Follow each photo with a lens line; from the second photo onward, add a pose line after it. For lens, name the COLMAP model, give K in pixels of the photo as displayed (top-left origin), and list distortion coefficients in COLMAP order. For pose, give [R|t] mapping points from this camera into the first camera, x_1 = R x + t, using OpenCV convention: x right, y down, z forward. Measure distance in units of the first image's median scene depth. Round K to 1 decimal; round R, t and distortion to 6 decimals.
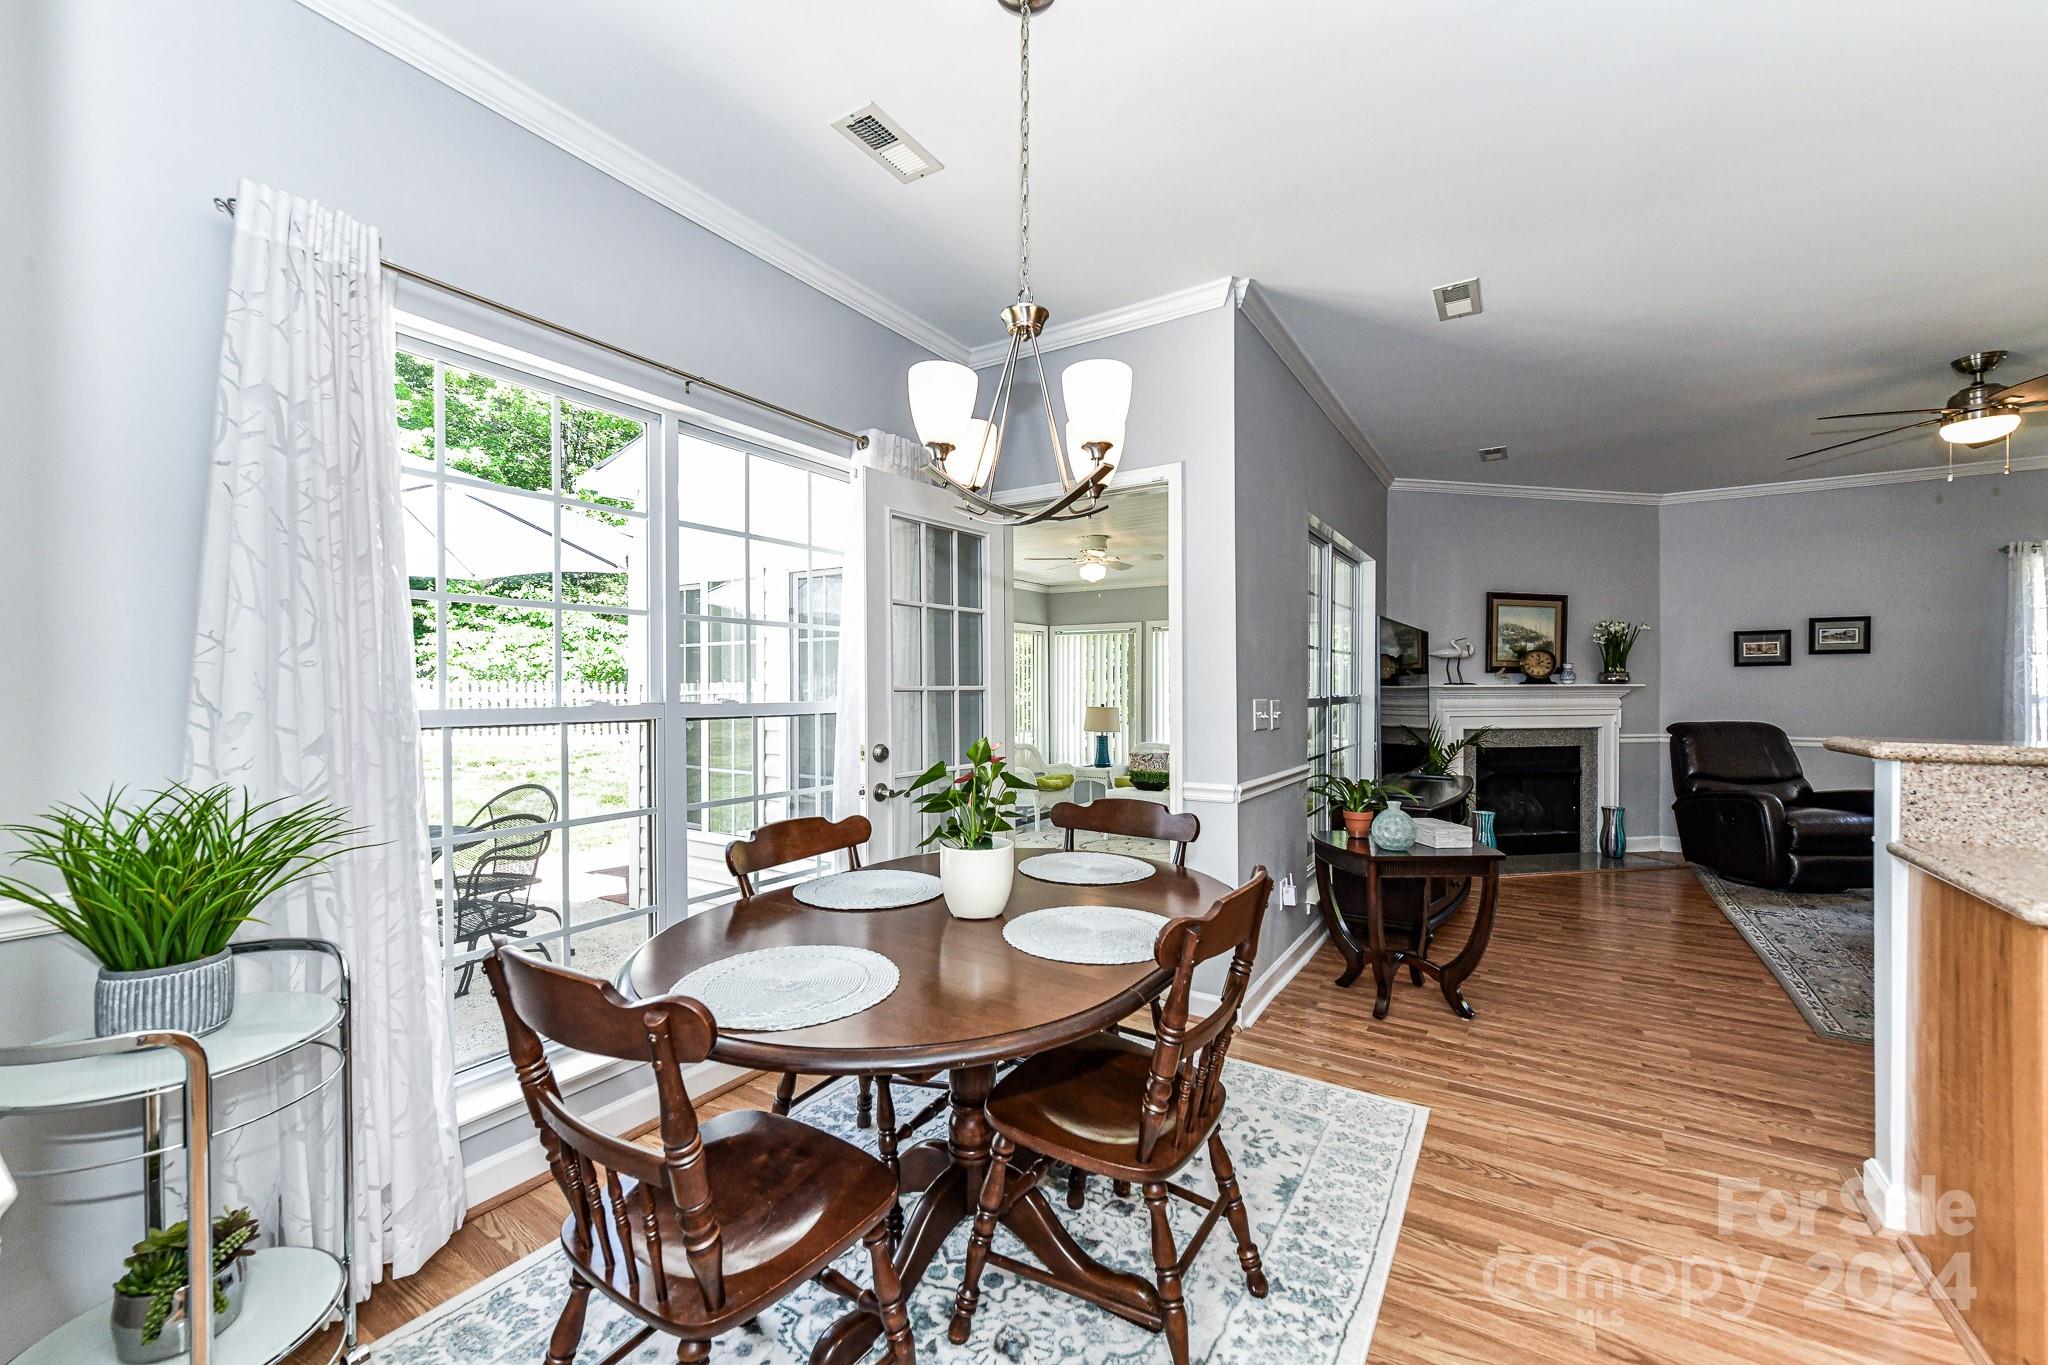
lens RADIAL K [[809.1, 0, 1025.2], [0, 809.1, 689.4], [0, 0, 1]] dist [-0.000202, -0.000001]
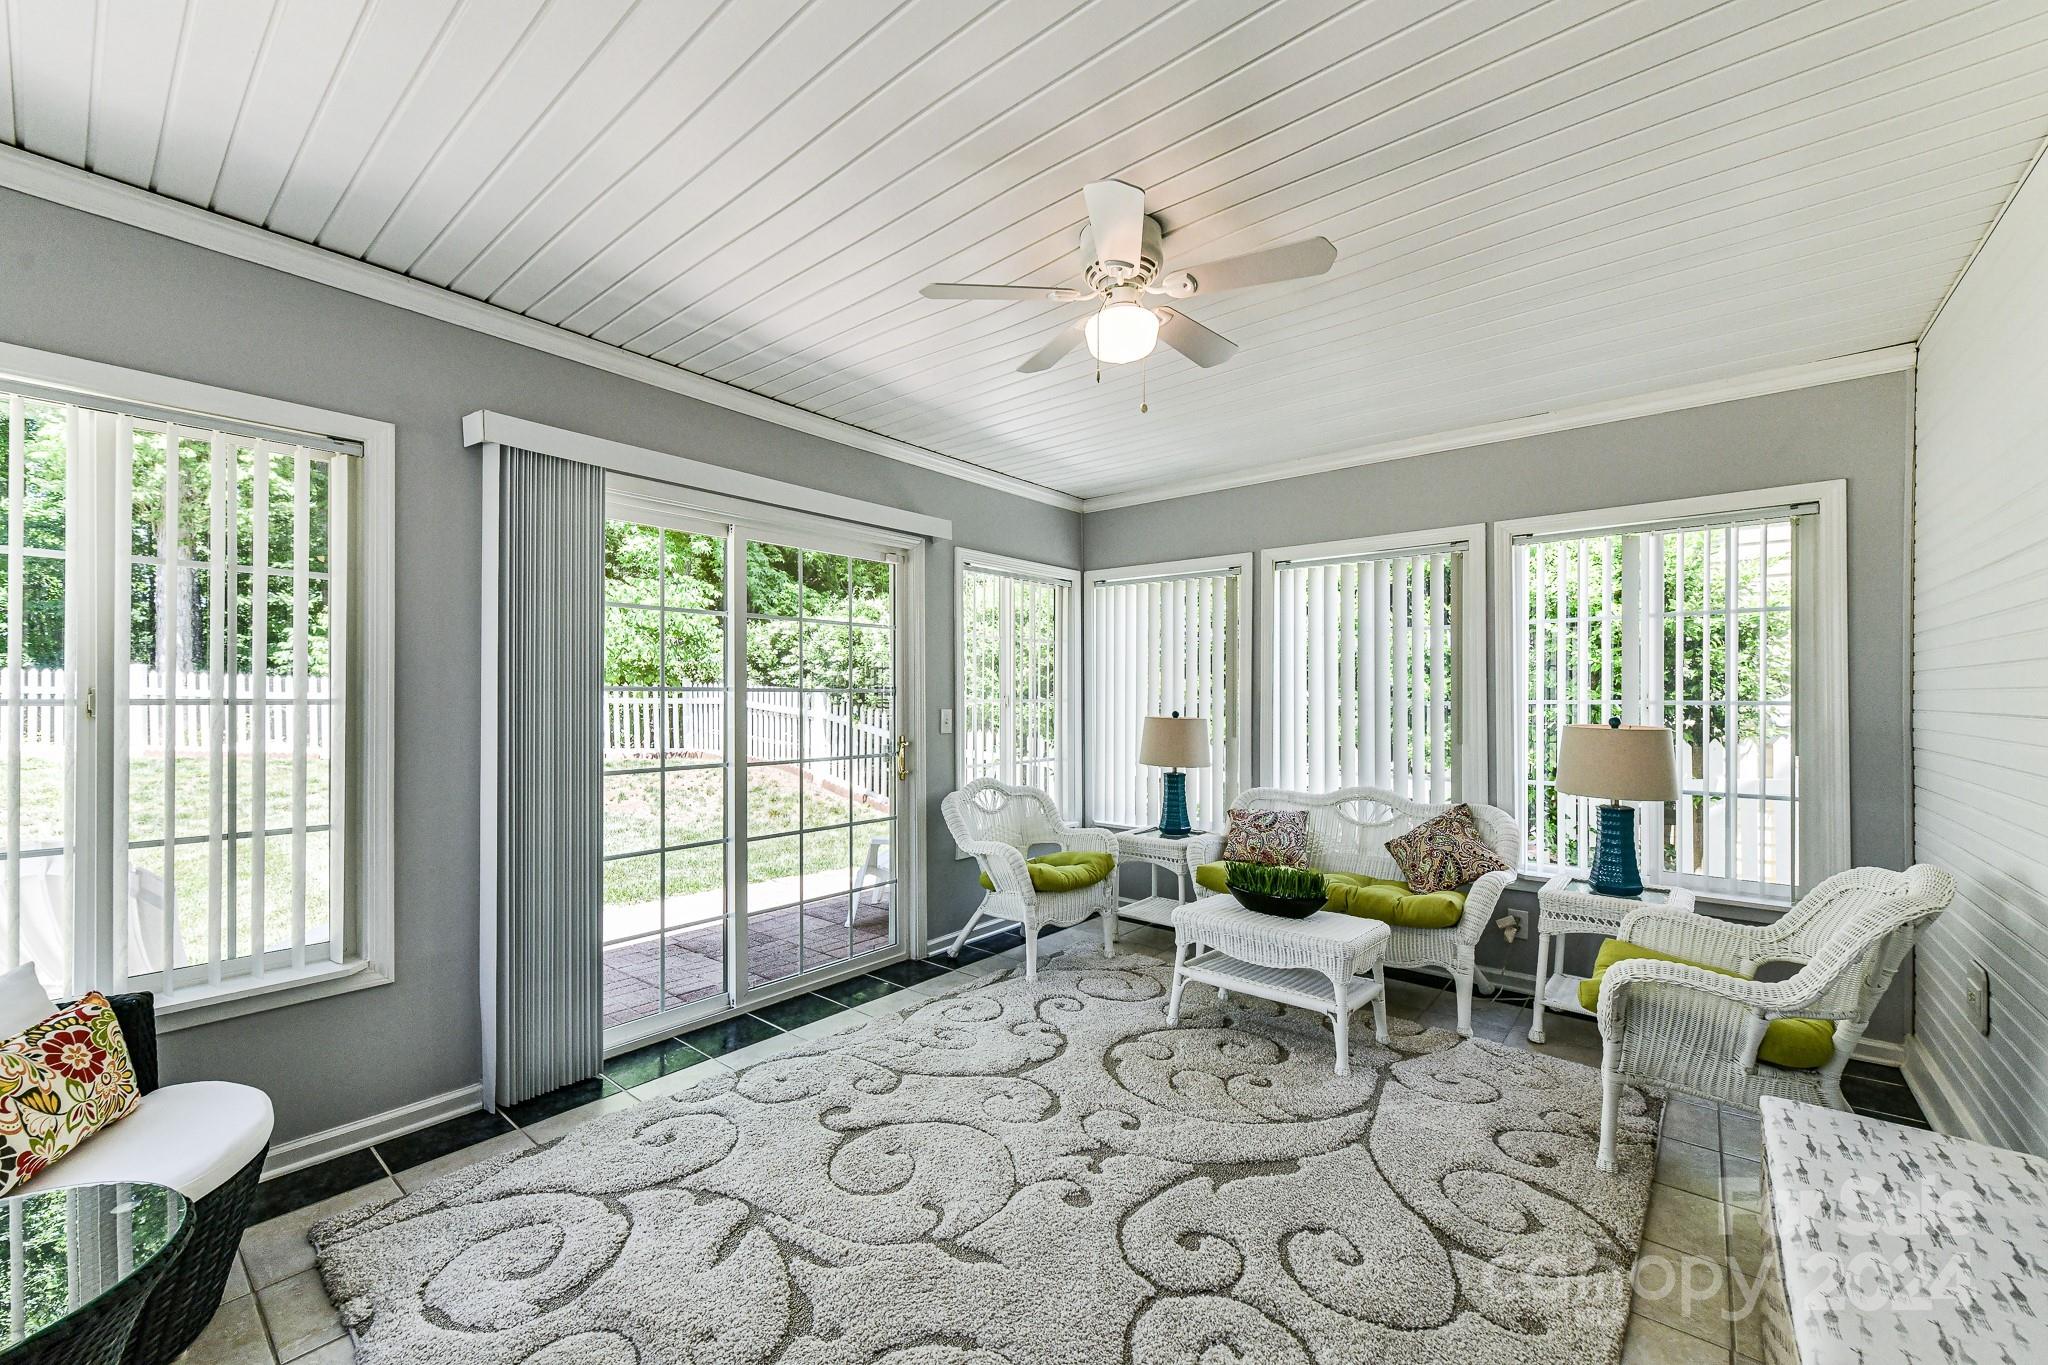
lens RADIAL K [[809.1, 0, 1026.9], [0, 809.1, 693.5], [0, 0, 1]] dist [-0.000202, -0.000001]
pose [[0.994075, 0.008121, -0.108396, 0.055676], [-0.009138, 0.999919, -0.008889, 0.011533], [0.108315, 0.009827, 0.994068, 0.465505]]
